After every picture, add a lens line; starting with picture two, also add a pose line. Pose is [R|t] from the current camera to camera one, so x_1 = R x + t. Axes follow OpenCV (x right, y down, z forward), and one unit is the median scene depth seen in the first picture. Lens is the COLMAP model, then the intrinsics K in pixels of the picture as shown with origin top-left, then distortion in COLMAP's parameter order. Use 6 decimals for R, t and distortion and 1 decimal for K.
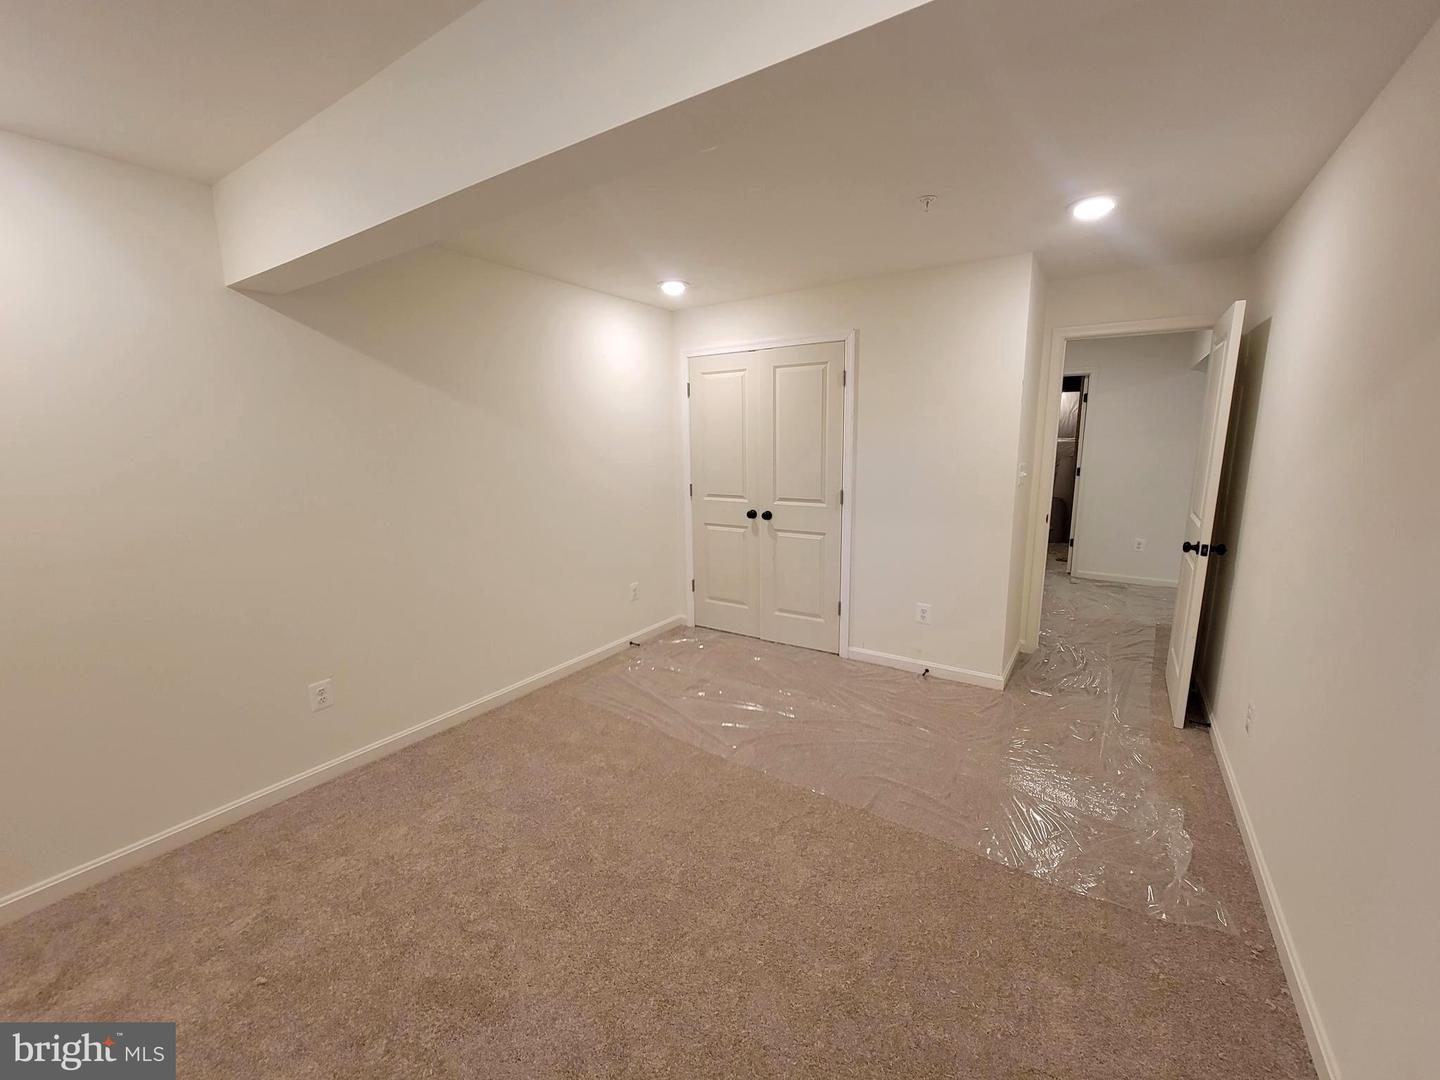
lens RADIAL K [[583.2, 0, 721.4], [0, 583.2, 537.7], [0, 0, 1]] dist [-0.010003, 0.001226]
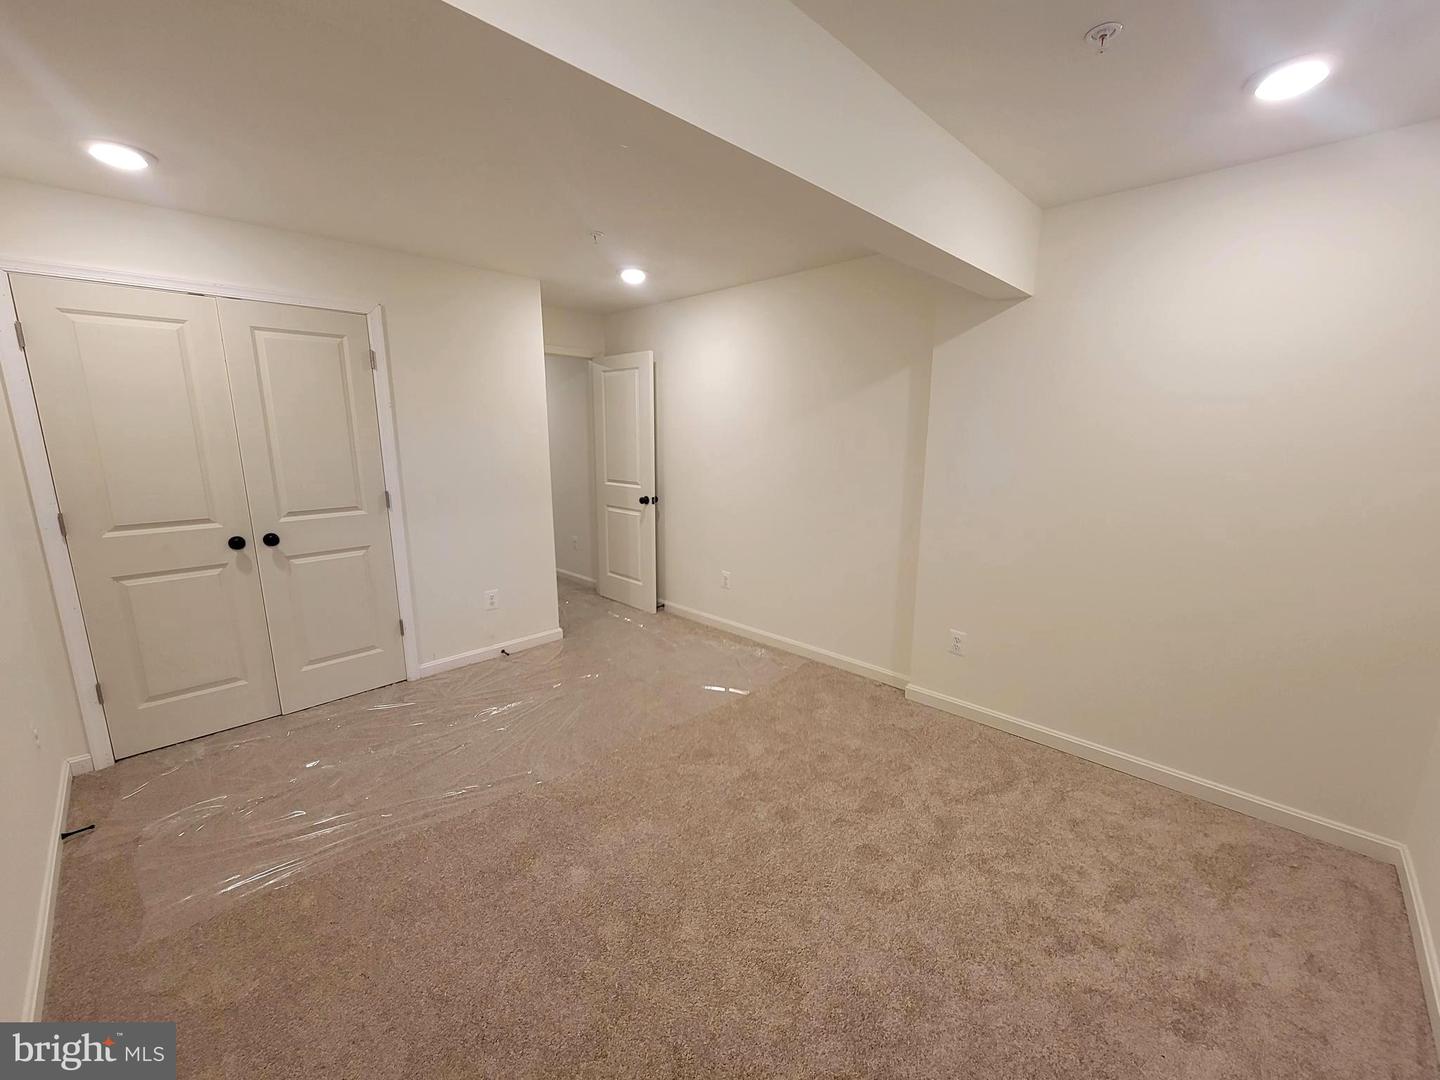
lens RADIAL K [[583.2, 0, 720.5], [0, 583.2, 545.8], [0, 0, 1]] dist [-0.010003, 0.001226]
pose [[0.191185, -0.183255, 0.964296, -0.518585], [0.161039, 0.974961, 0.153353, -0.053511], [-0.968254, 0.125970, 0.215909, 0.337769]]
